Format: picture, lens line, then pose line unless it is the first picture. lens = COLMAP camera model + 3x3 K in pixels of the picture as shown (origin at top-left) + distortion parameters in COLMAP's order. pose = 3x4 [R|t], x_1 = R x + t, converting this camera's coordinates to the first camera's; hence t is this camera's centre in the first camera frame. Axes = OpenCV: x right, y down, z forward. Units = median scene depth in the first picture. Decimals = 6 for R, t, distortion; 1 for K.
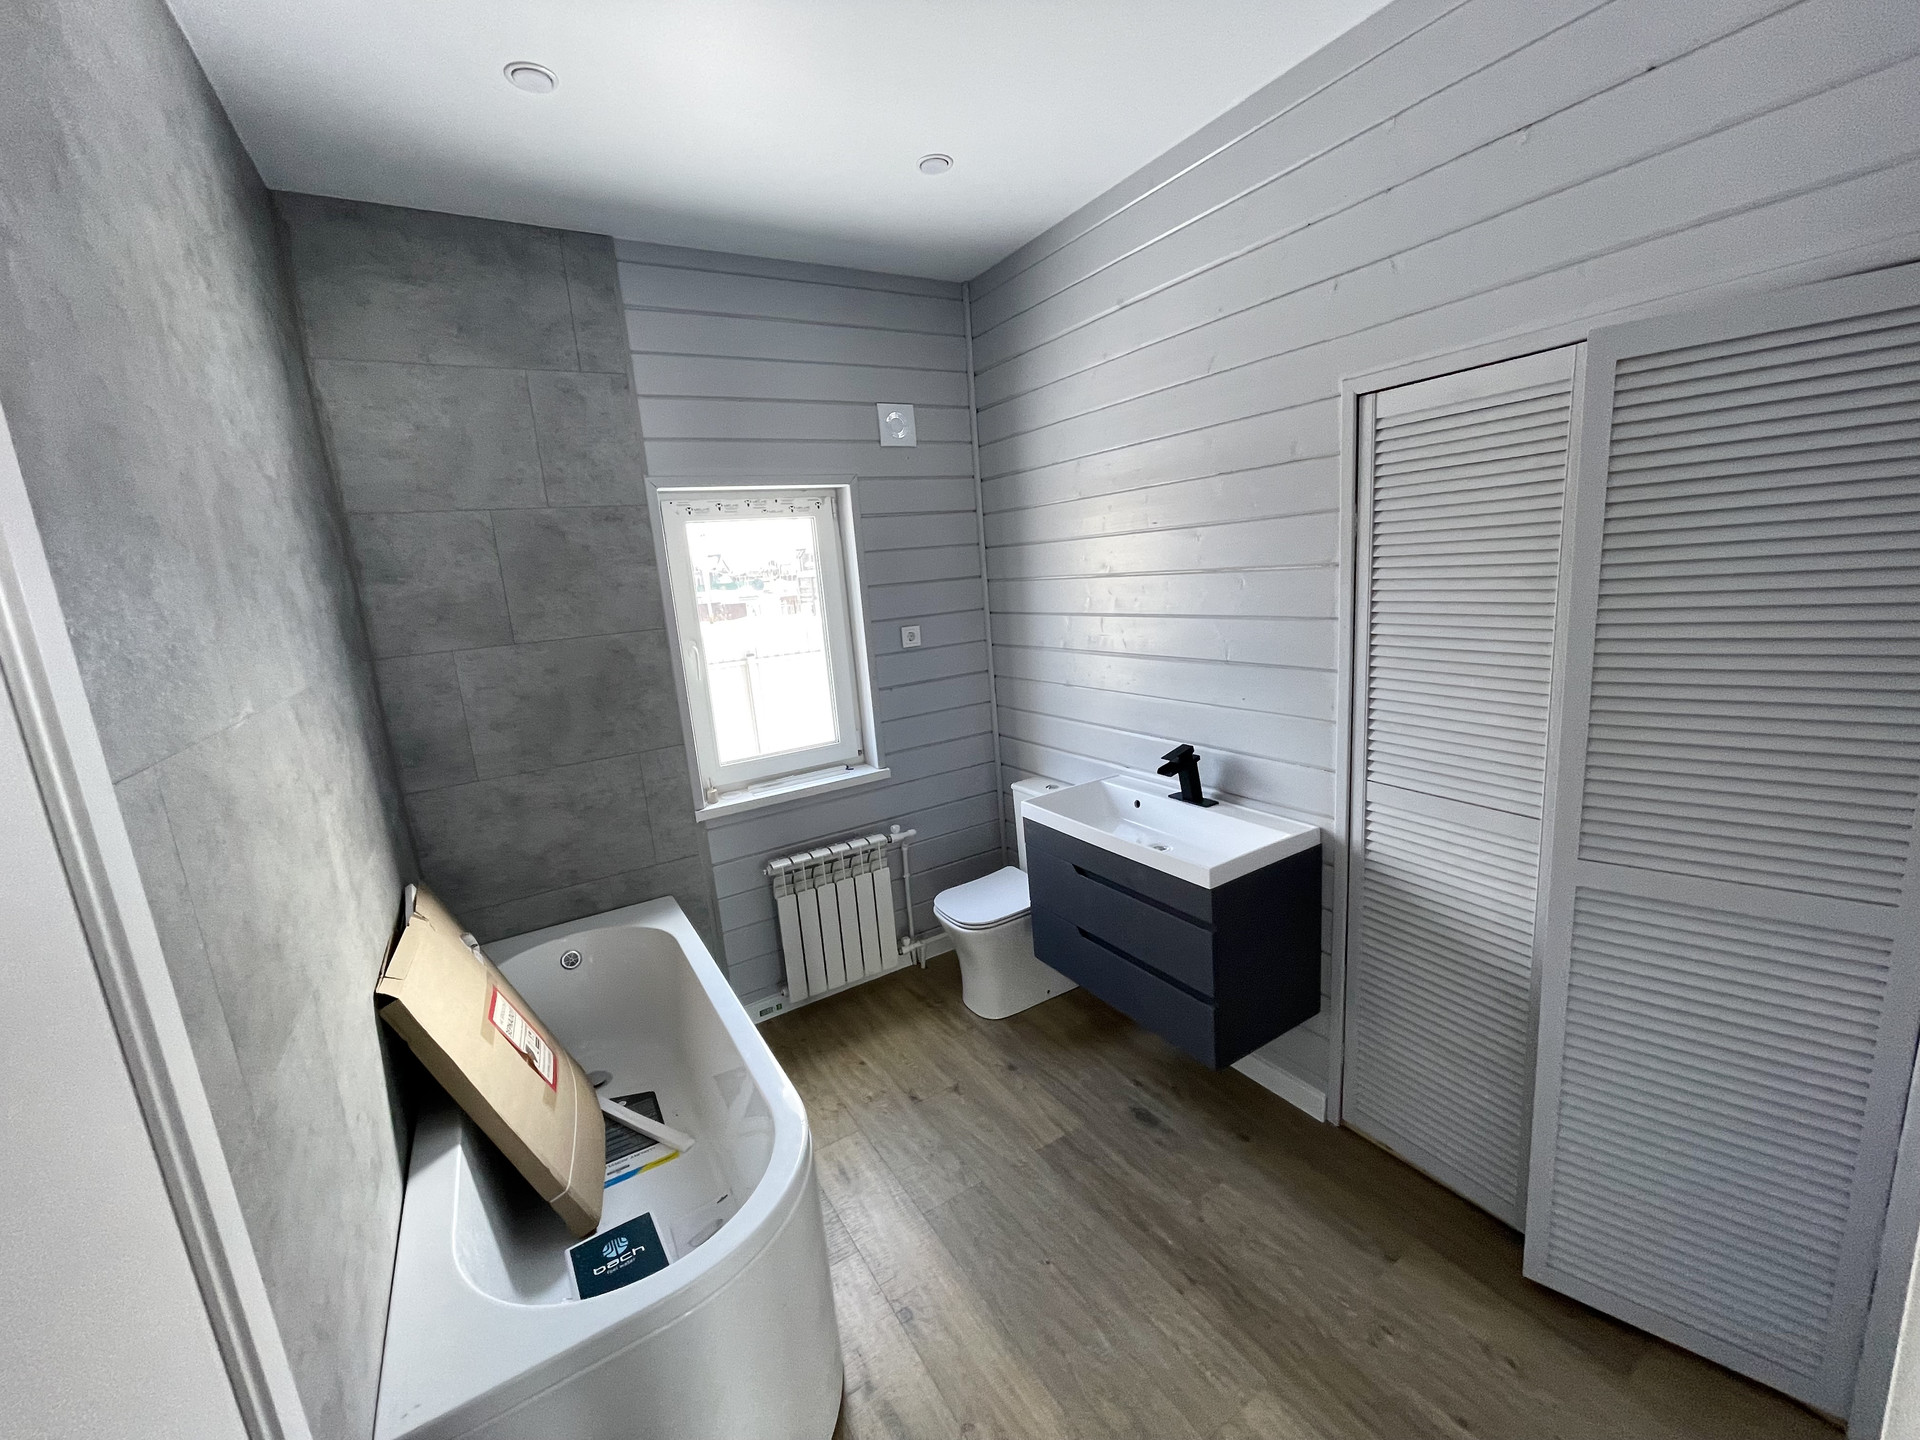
lens RADIAL K [[773.6, 0, 1002.3], [0, 773.6, 718.0], [0, 0, 1]] dist [-0.000345, -0.002534]
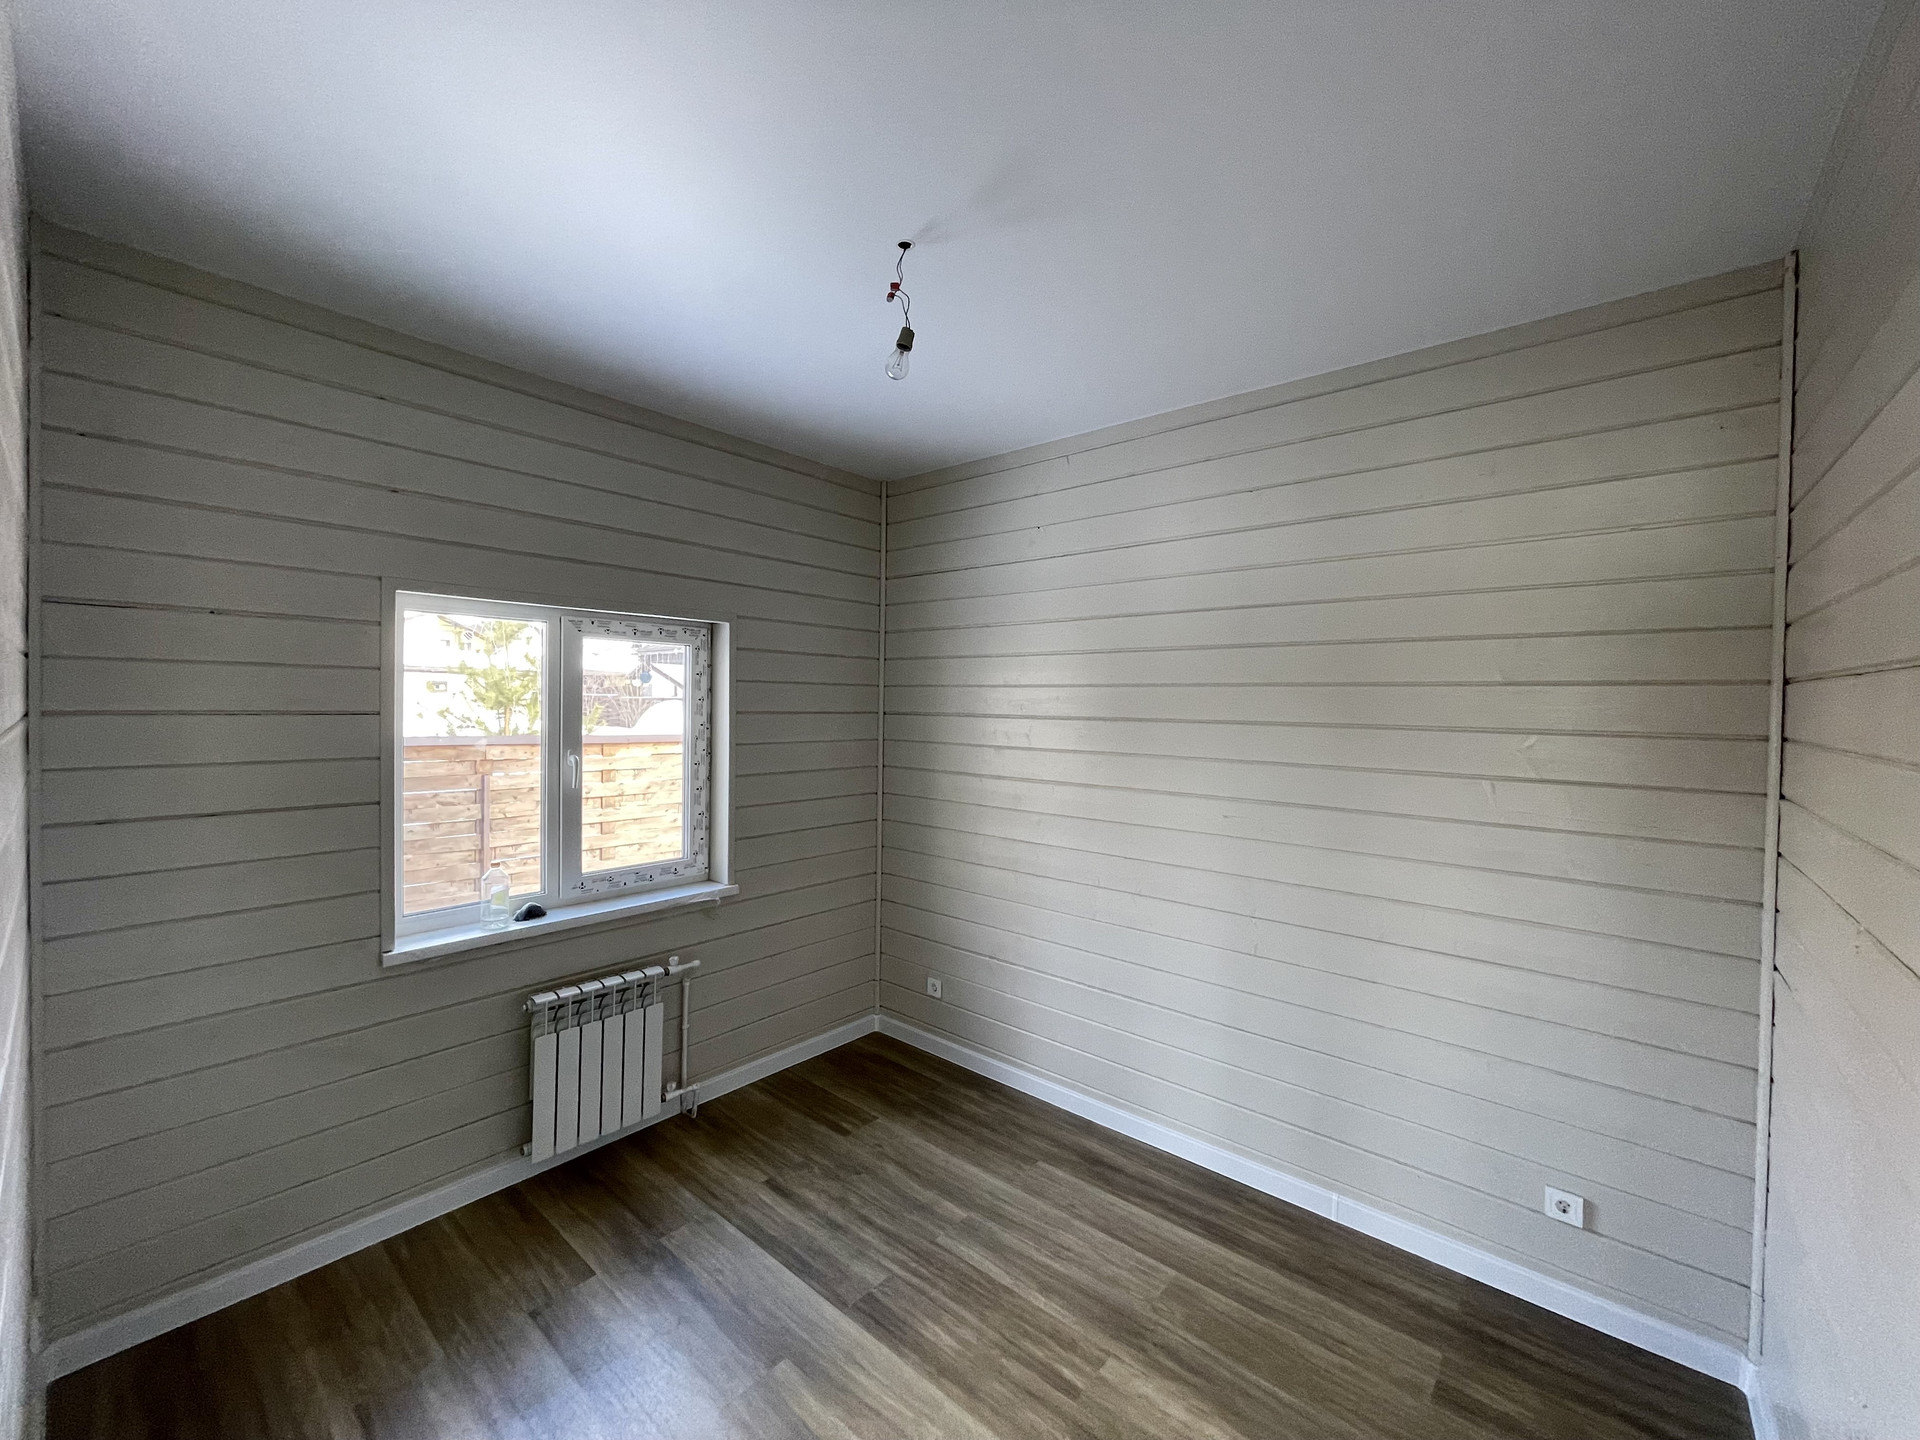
lens RADIAL K [[773.6, 0, 964.0], [0, 773.6, 721.4], [0, 0, 1]] dist [-0.000345, -0.002534]
pose [[0.955218, 0.091282, 0.281471, -0.191036], [-0.038790, 0.981649, -0.186712, 0.035308], [-0.293349, 0.167432, 0.941229, -0.121616]]
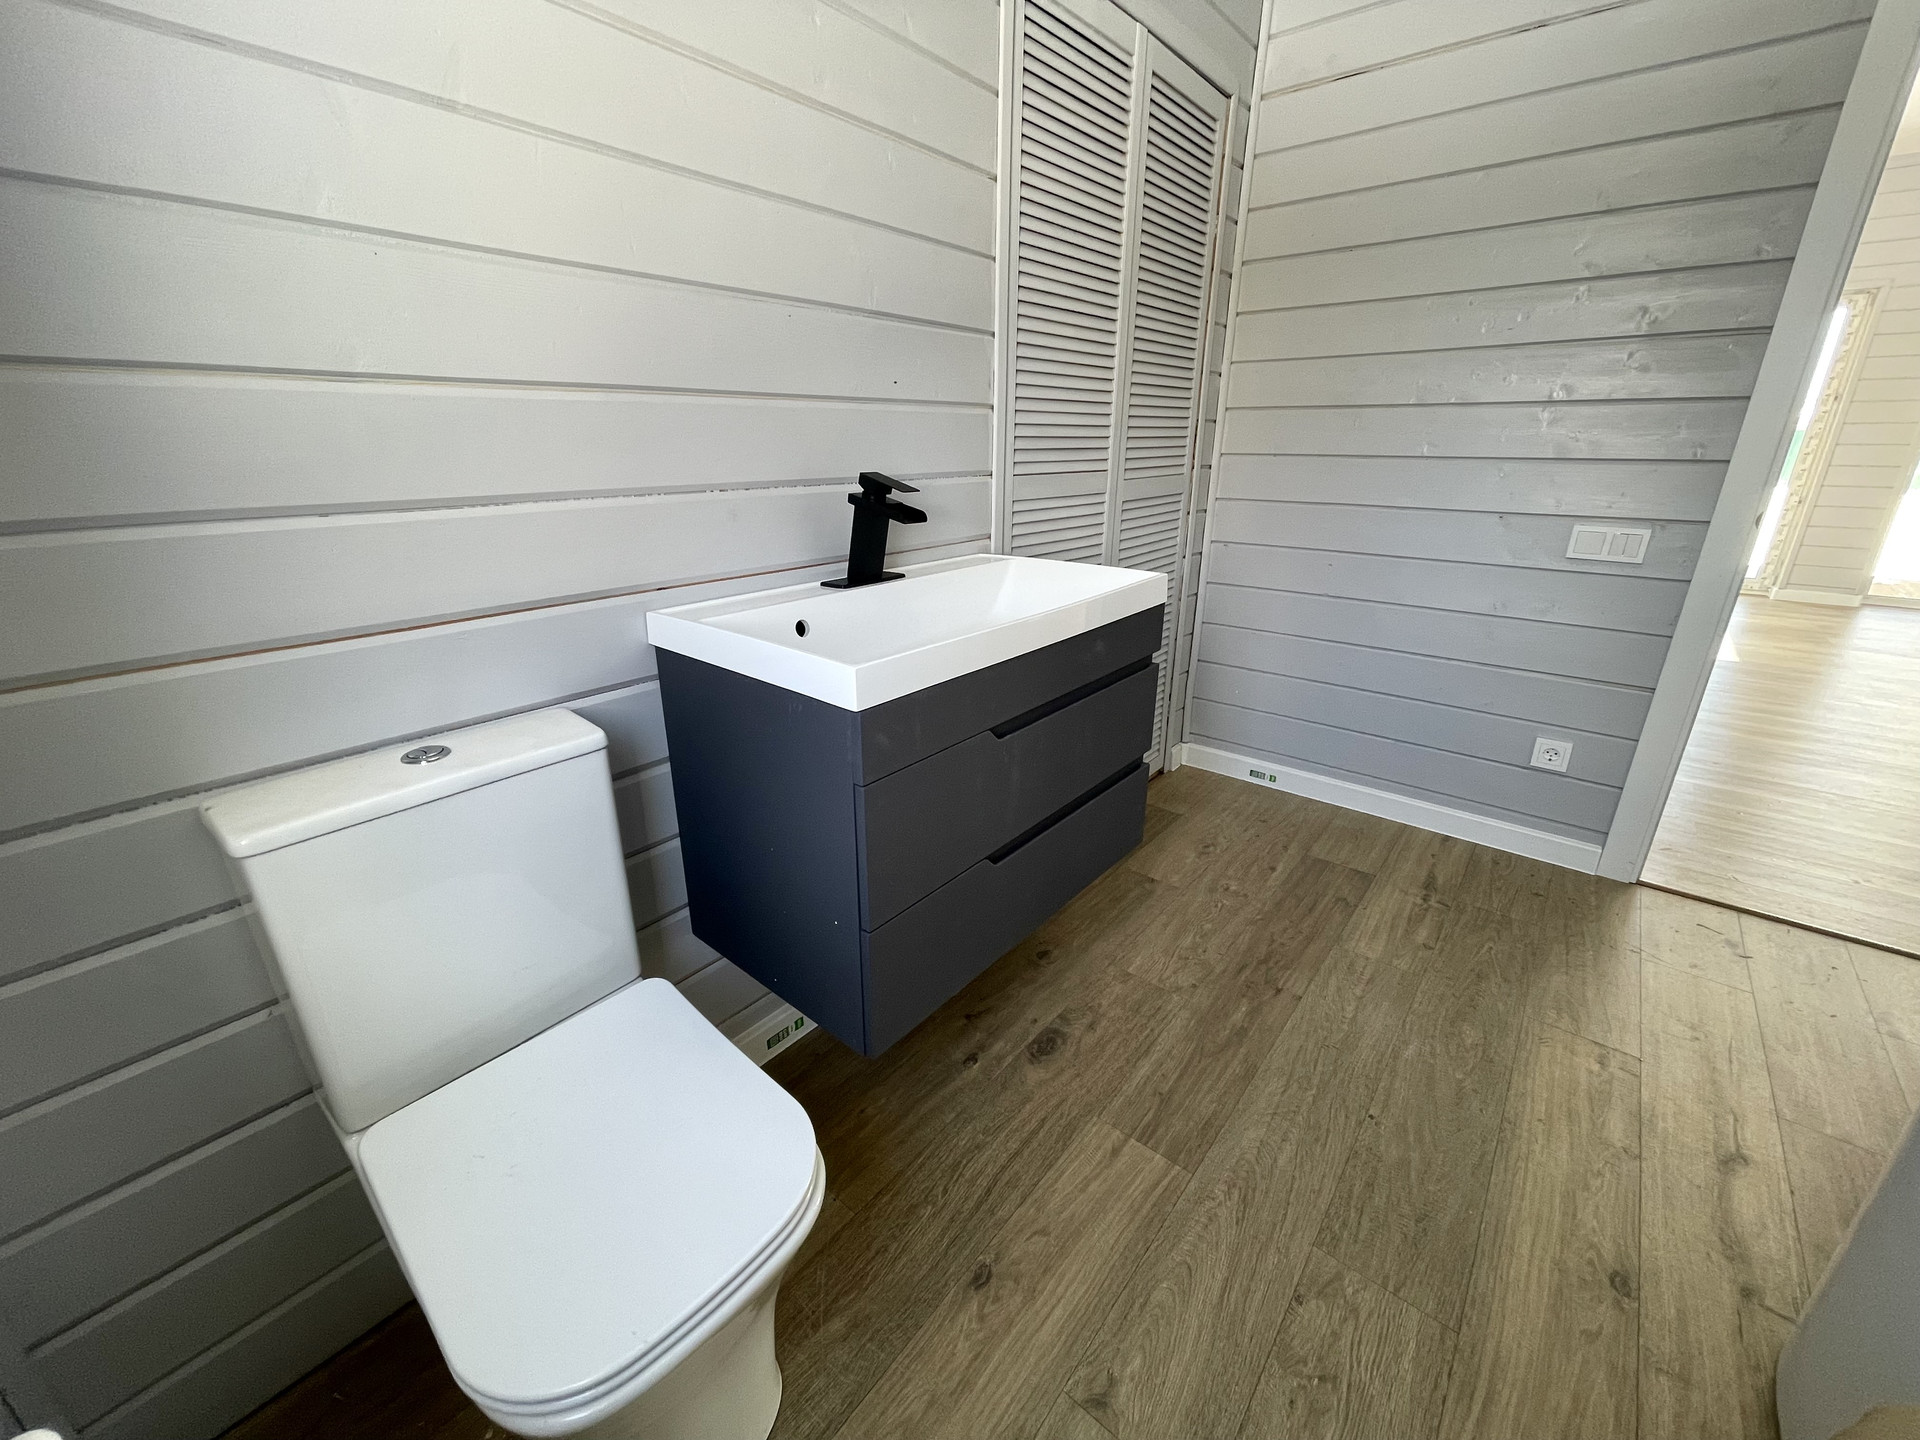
lens RADIAL K [[773.6, 0, 944.8], [0, 773.6, 708.4], [0, 0, 1]] dist [-0.000345, -0.002534]
pose [[-0.271650, -0.250208, 0.929302, -0.459159], [0.205714, 0.928199, 0.310045, 0.043652], [-0.940153, 0.275394, -0.200674, 1.582531]]
